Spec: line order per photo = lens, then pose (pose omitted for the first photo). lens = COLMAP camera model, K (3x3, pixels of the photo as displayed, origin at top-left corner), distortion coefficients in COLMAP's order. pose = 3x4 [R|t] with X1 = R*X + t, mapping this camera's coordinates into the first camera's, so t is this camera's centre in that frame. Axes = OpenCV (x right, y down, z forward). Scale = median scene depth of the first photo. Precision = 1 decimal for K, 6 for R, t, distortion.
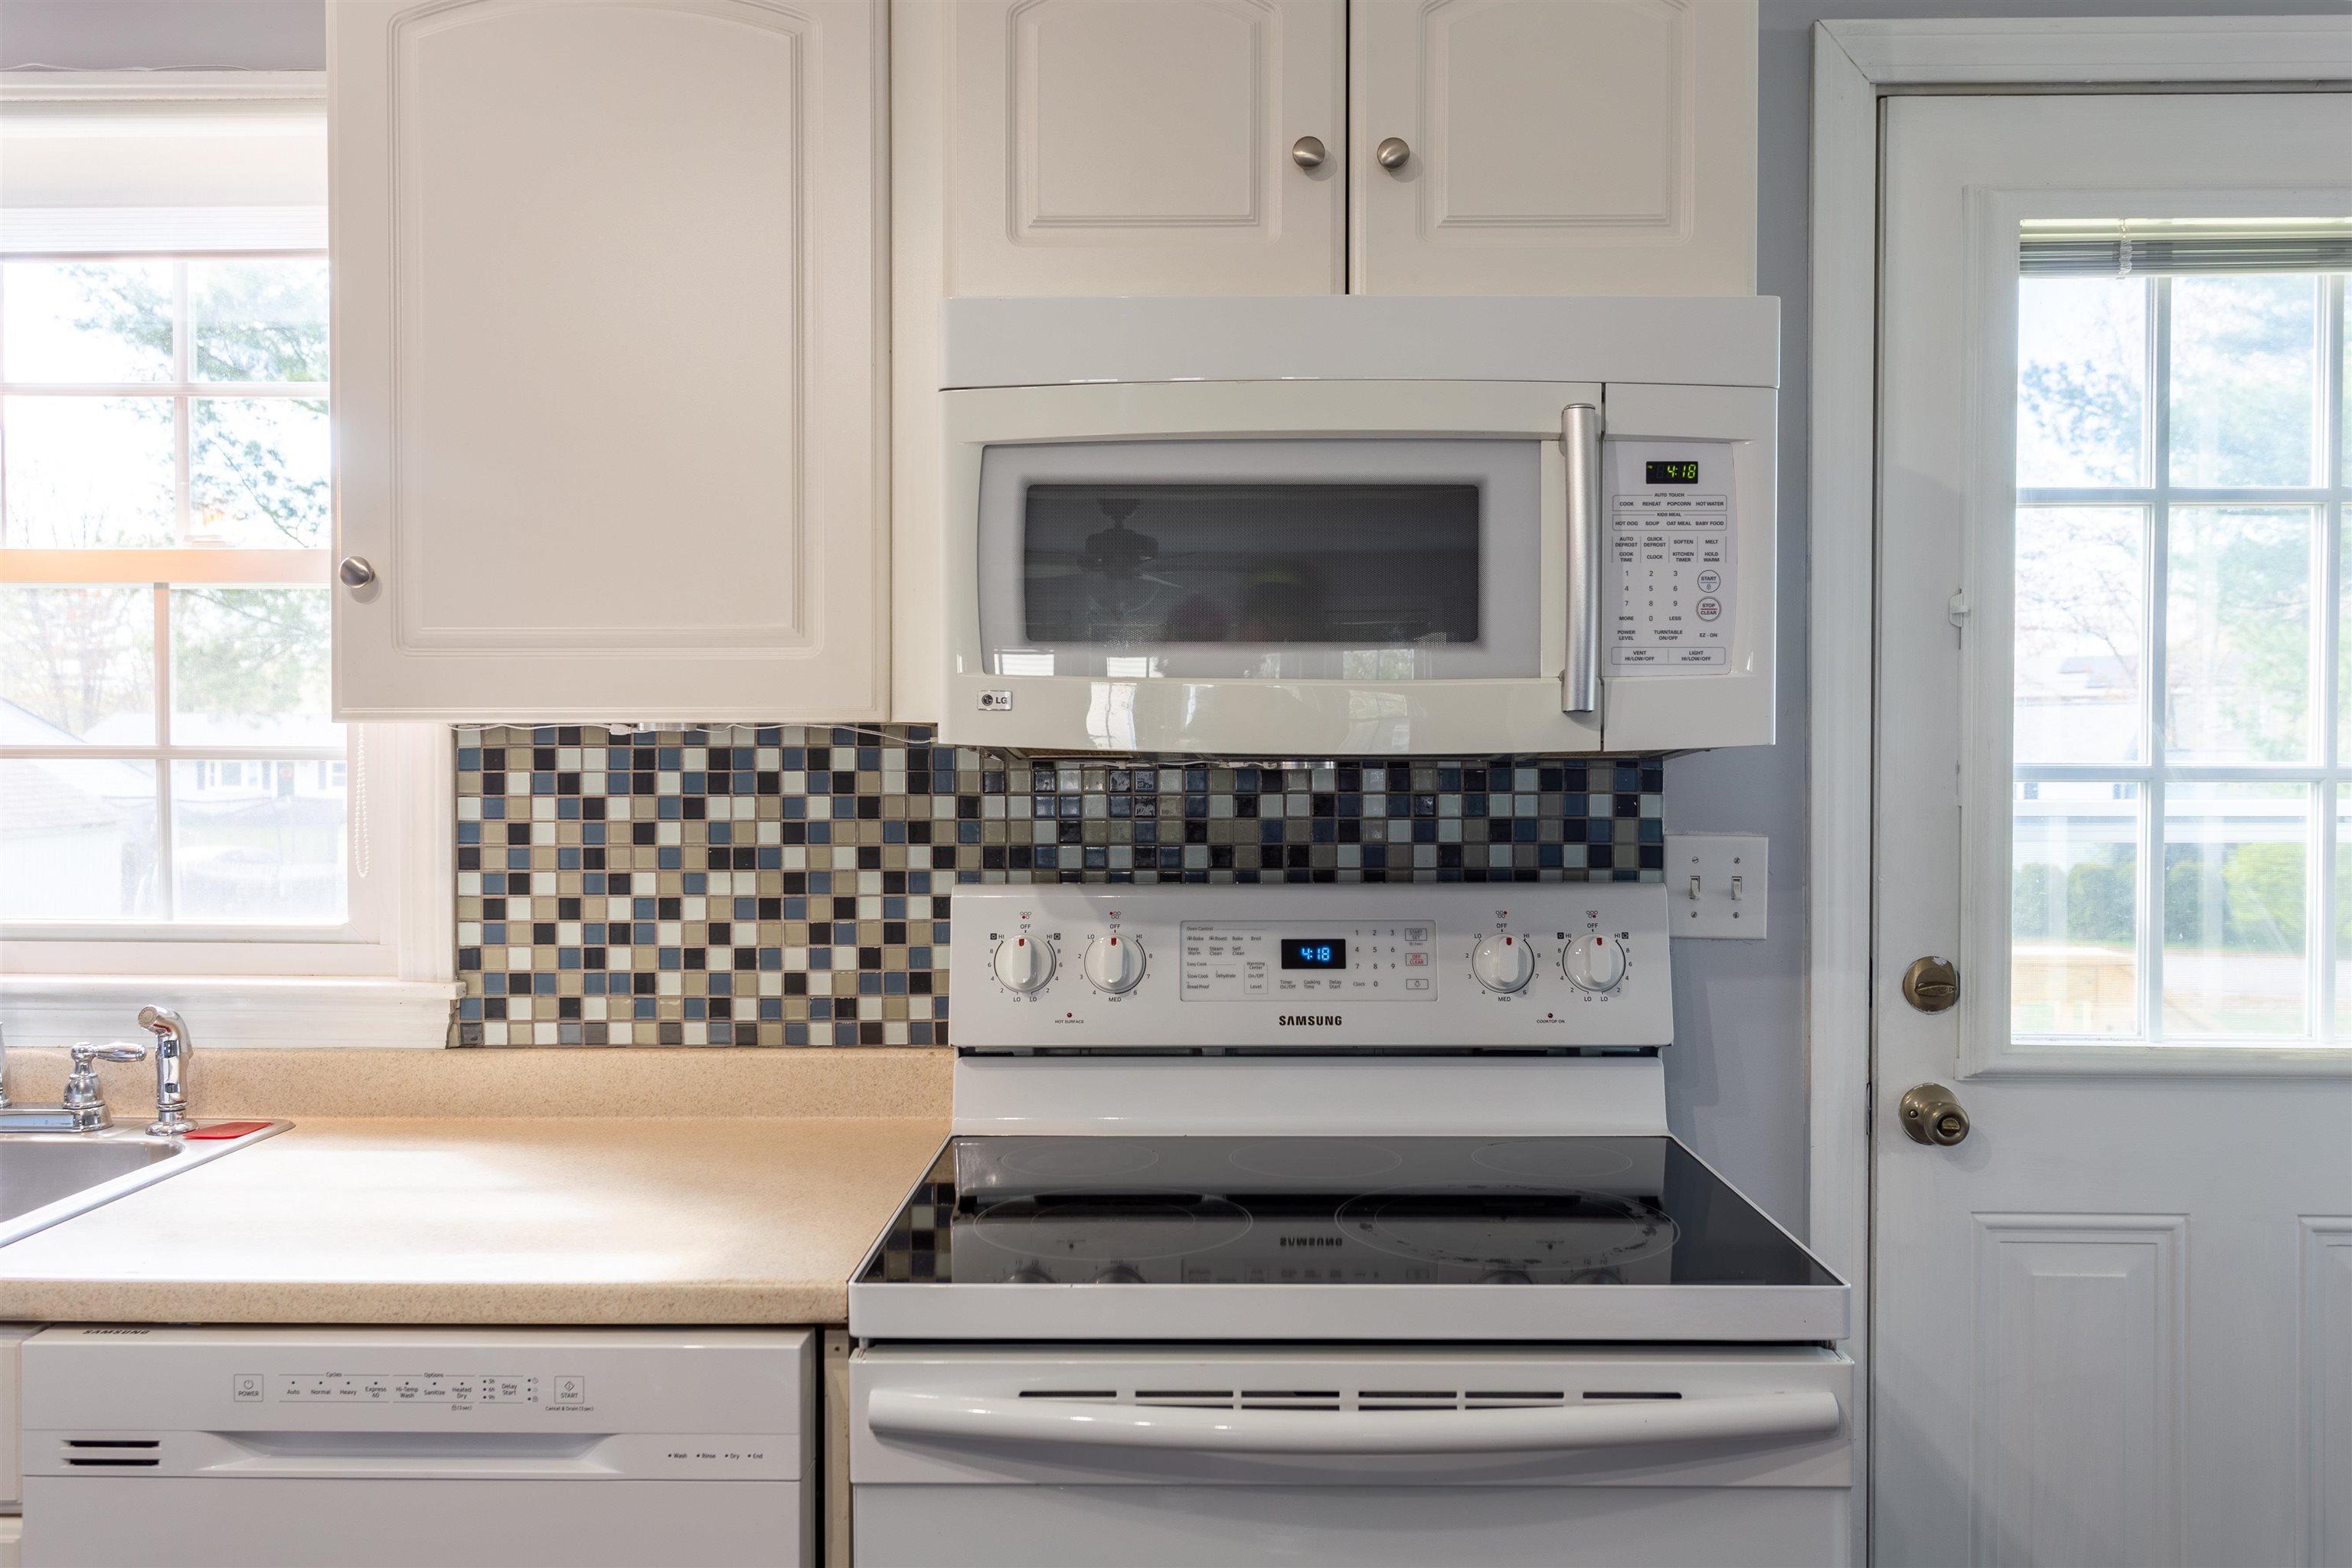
lens RADIAL K [[1860.4, 0, 1176.0], [0, 1860.4, 784.0], [0, 0, 1]] dist [0.004798, 0.003688]
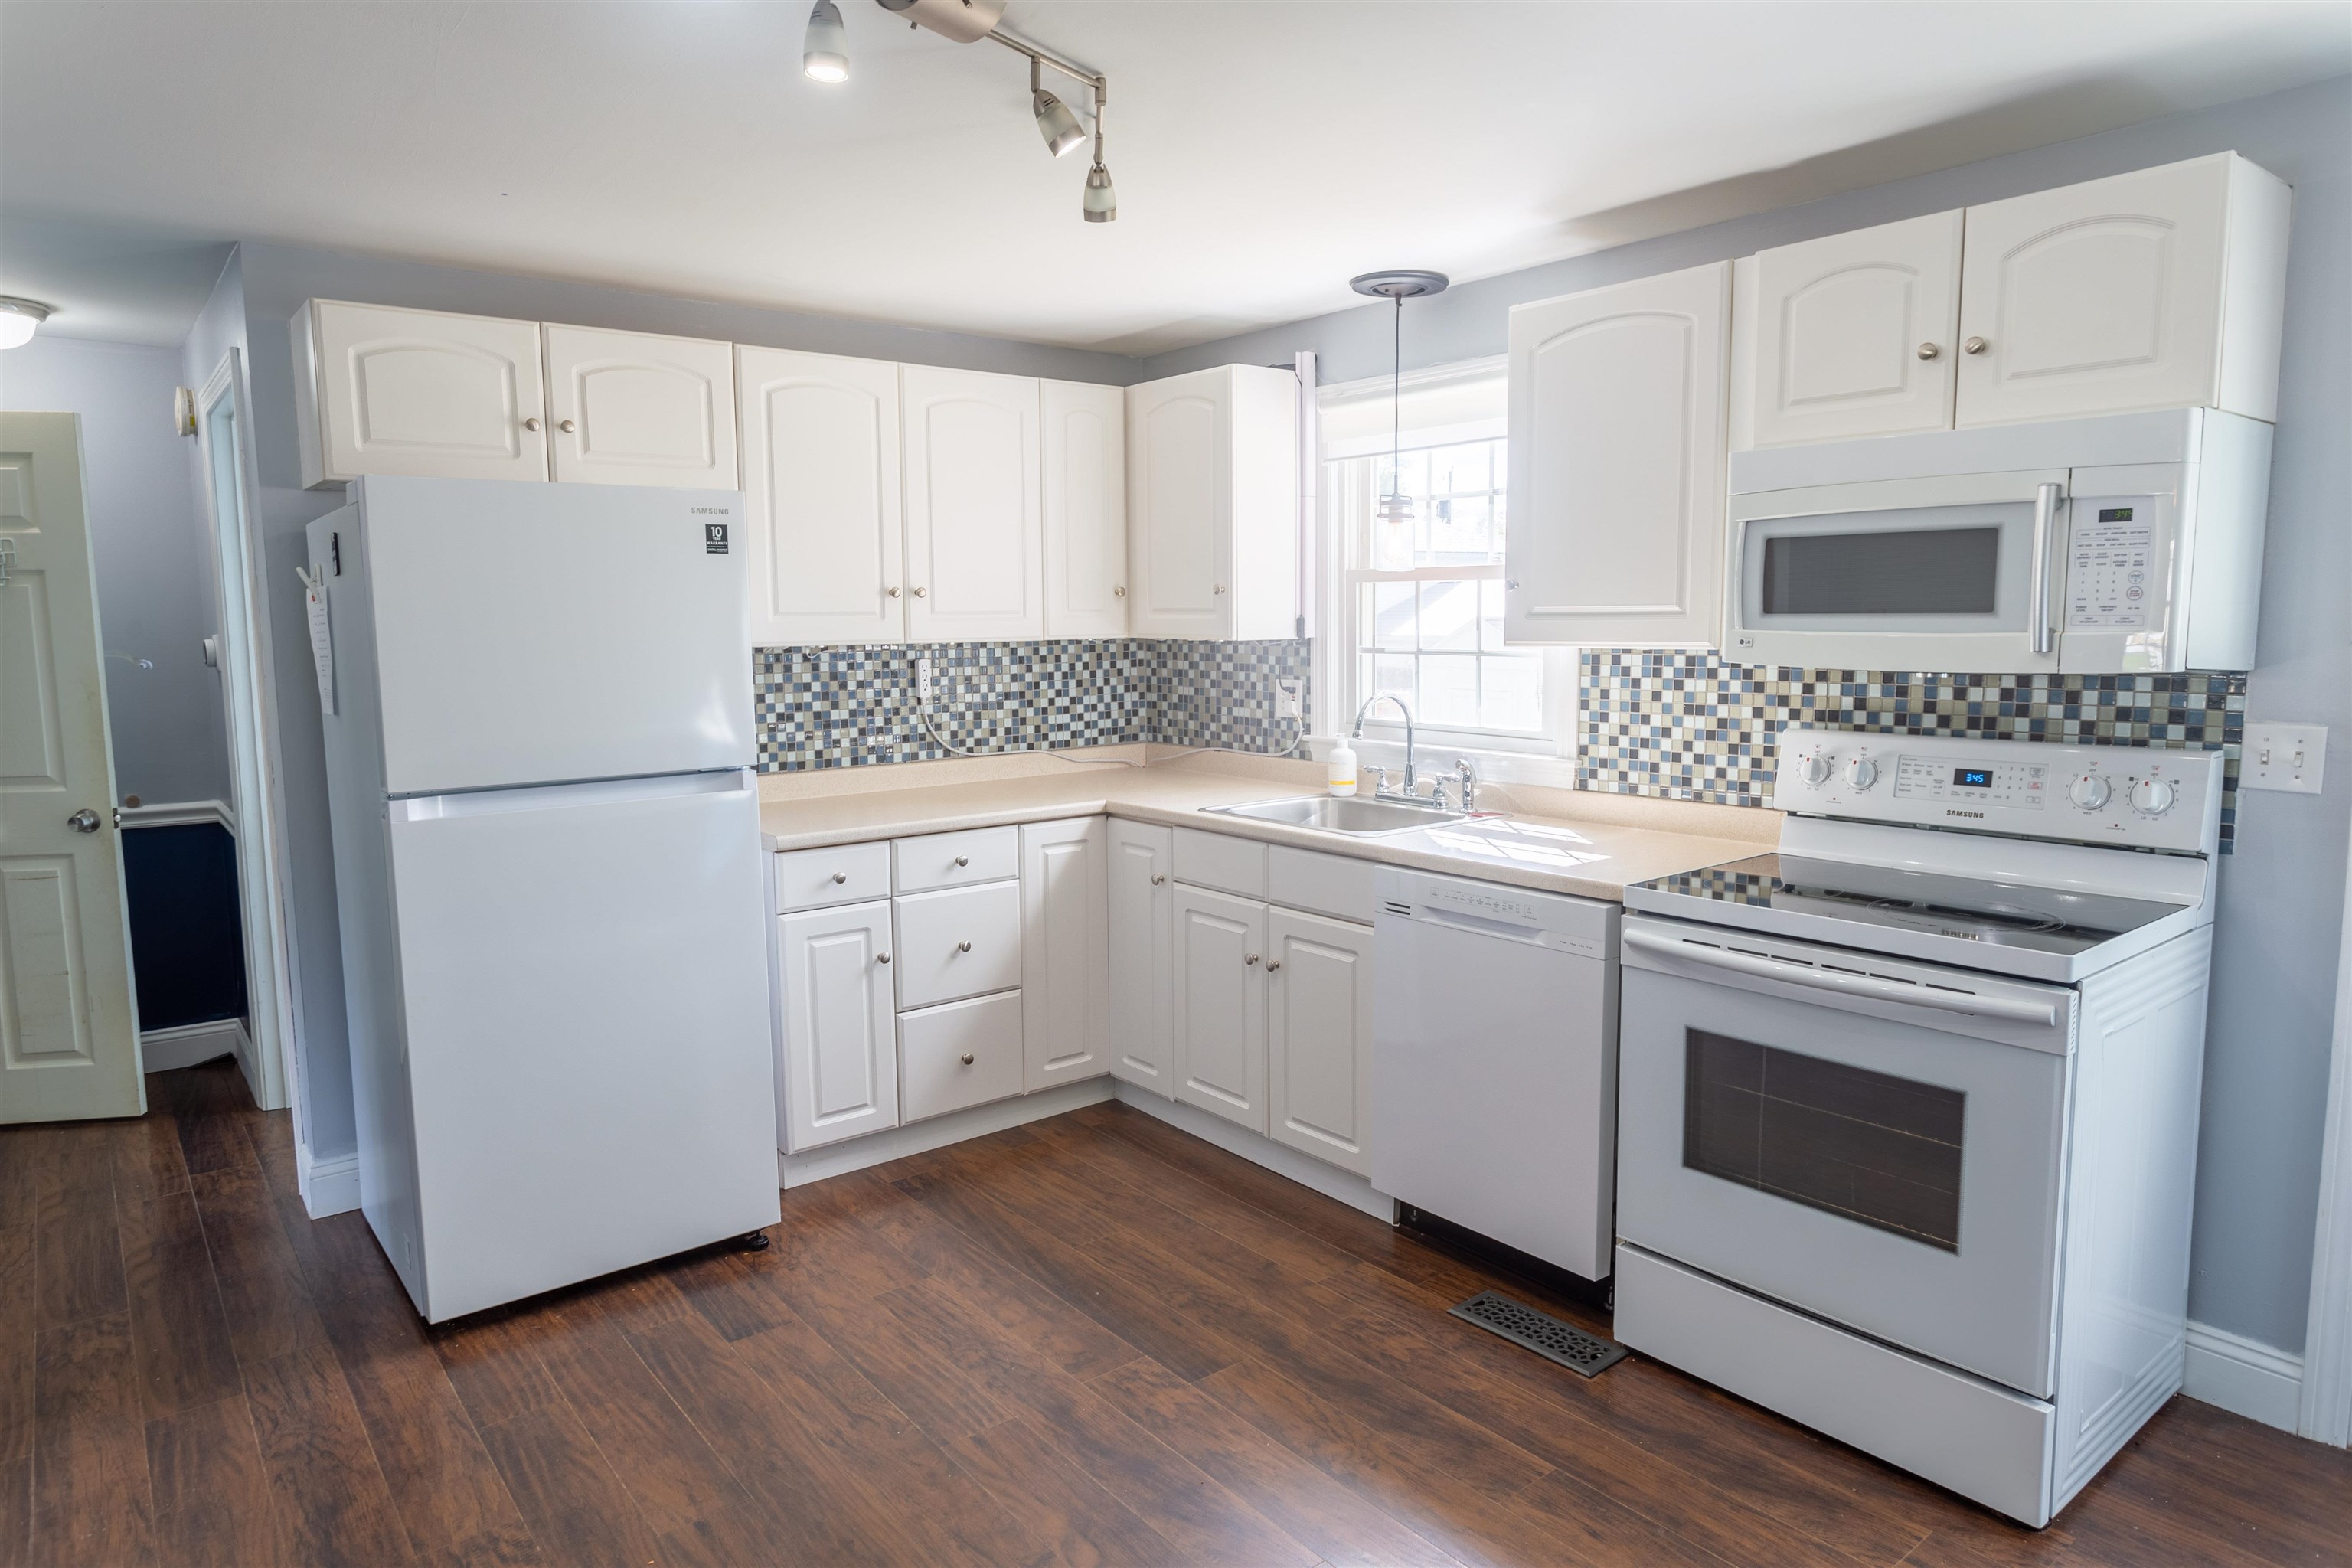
lens RADIAL K [[1414.4, 0, 1176.0], [0, 1414.4, 784.0], [0, 0, 1]] dist [0.000409, 0.002114]
pose [[0.641734, 0.085339, -0.762164, 0.591559], [-0.004597, 0.994200, 0.107449, -0.043944], [0.766913, -0.065450, 0.638404, -0.441485]]
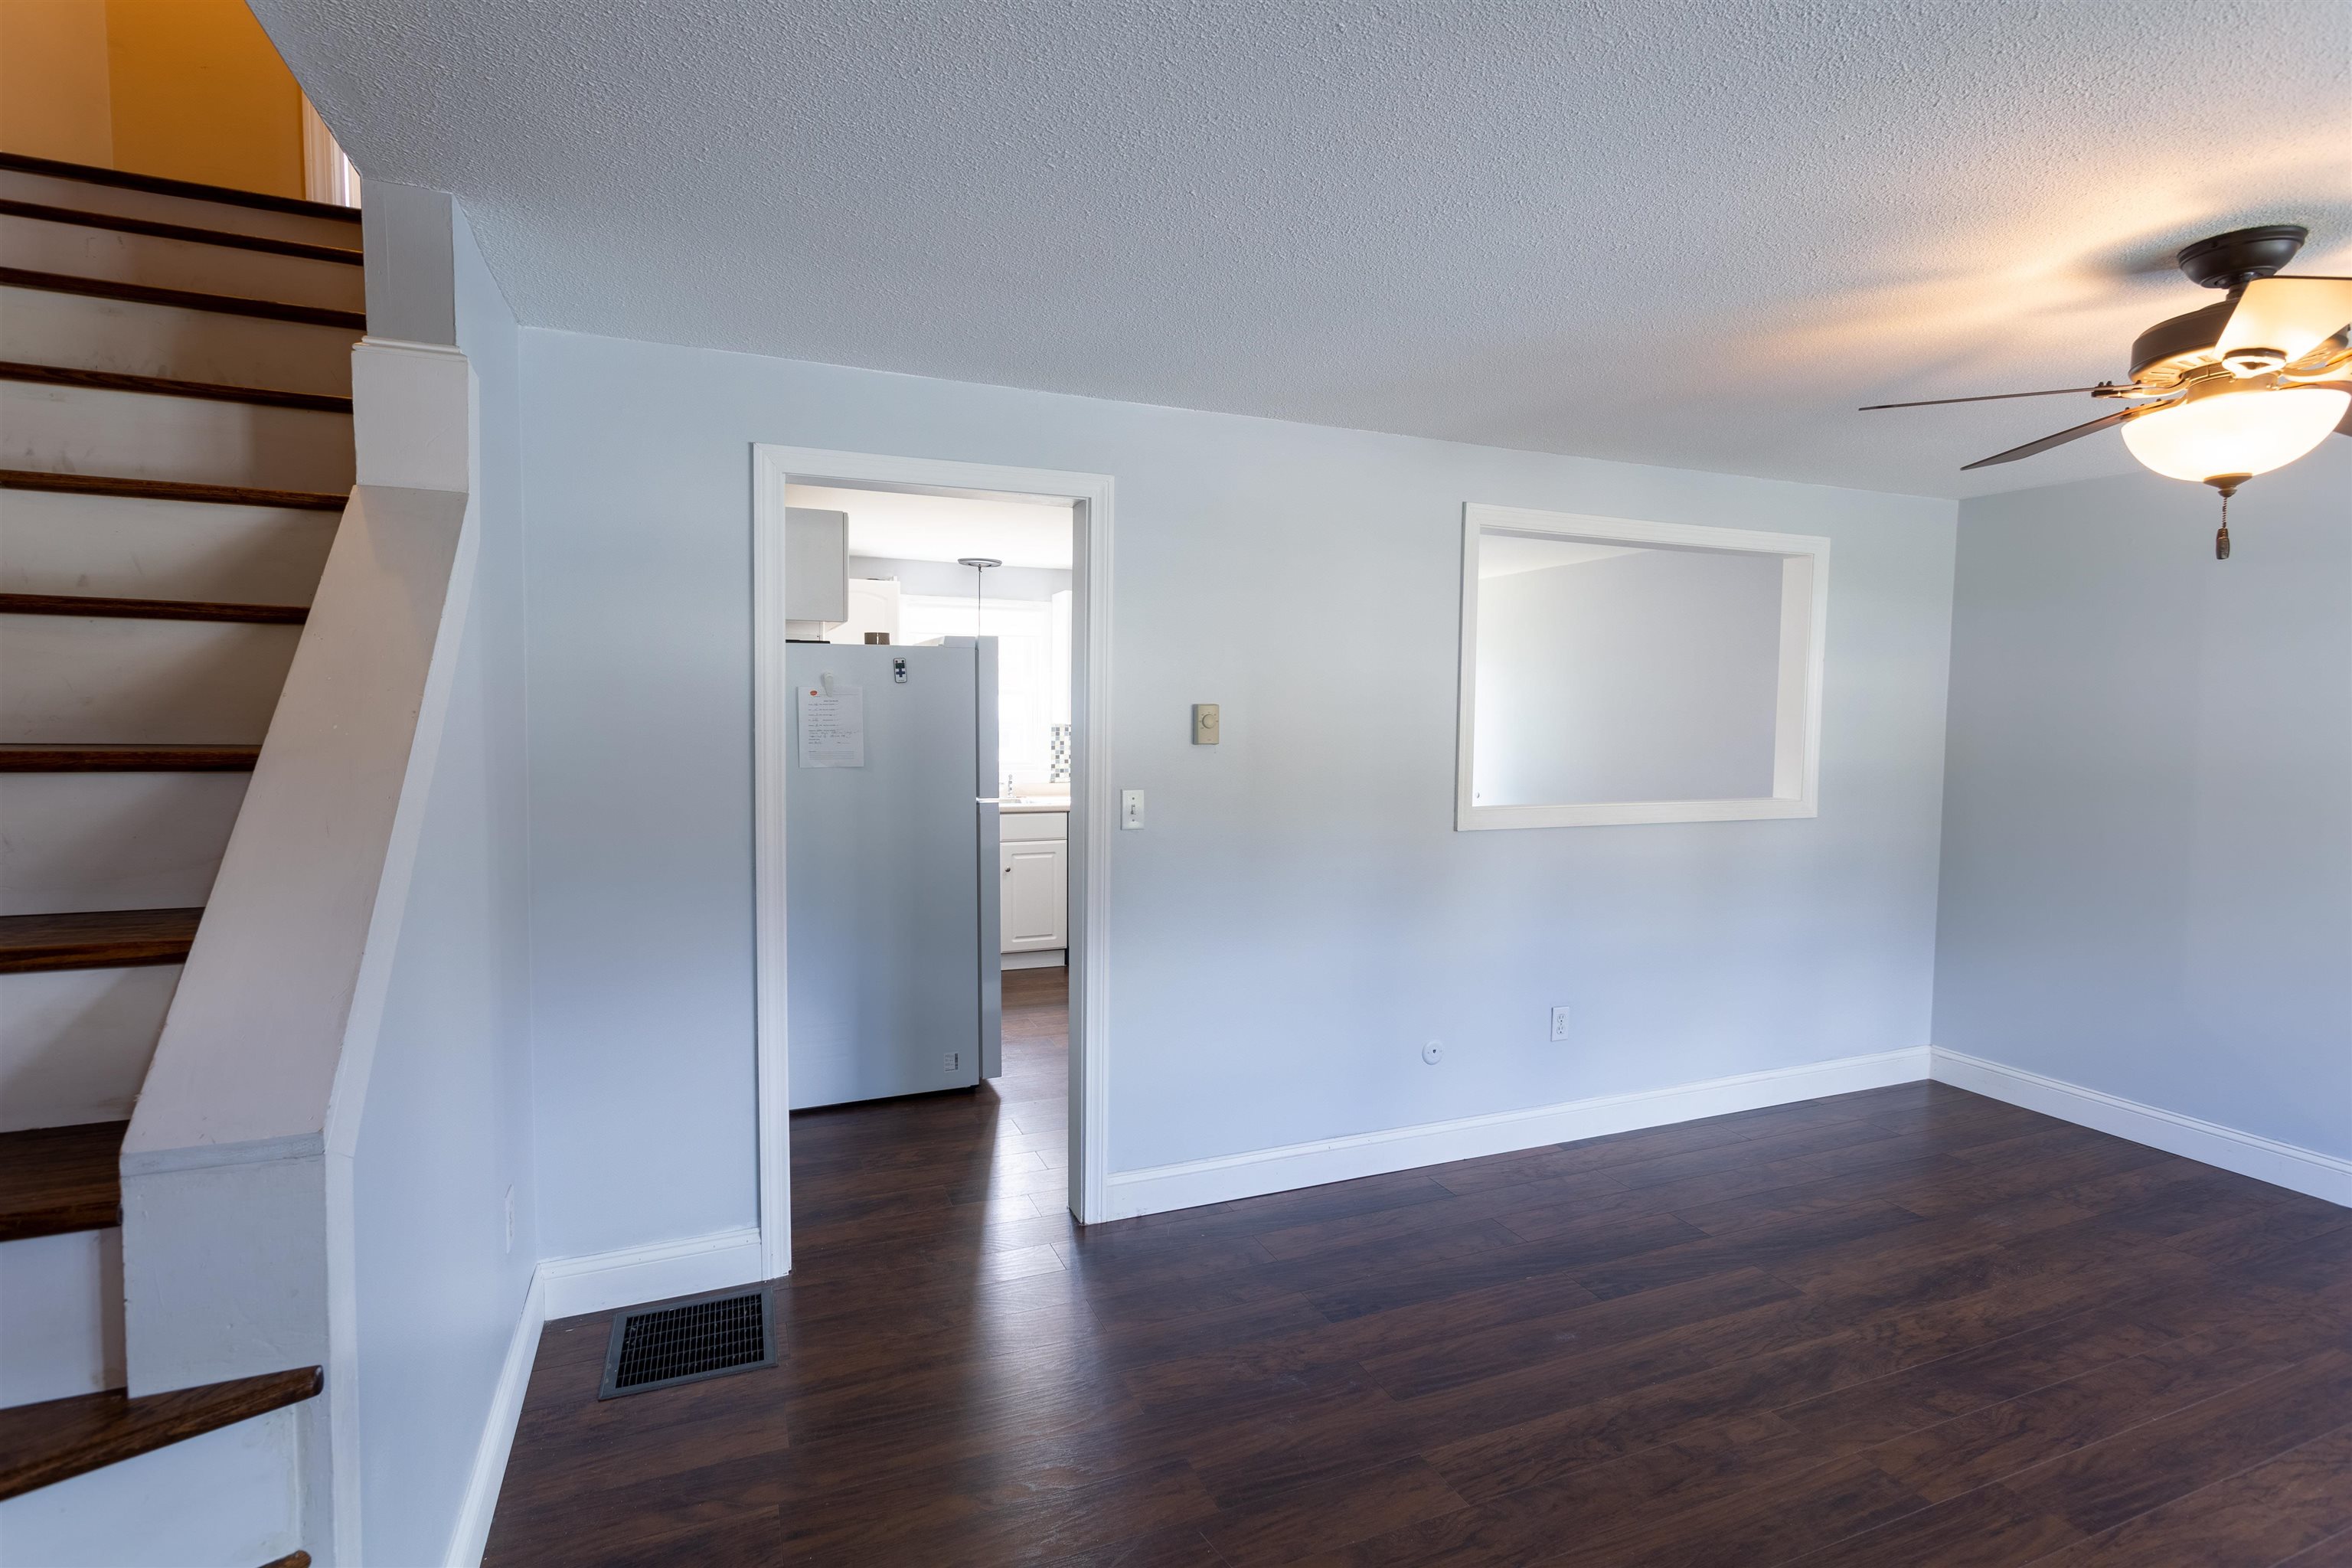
lens RADIAL K [[1115.3, 0, 1176.7], [0, 1115.3, 775.6], [0, 0, 1]] dist [0.008293, -0.000887]
pose [[0.912897, -0.014312, 0.407938, -1.380376], [-0.002742, 0.999148, 0.041190, -0.013859], [-0.408180, -0.038721, 0.912080, -2.115496]]
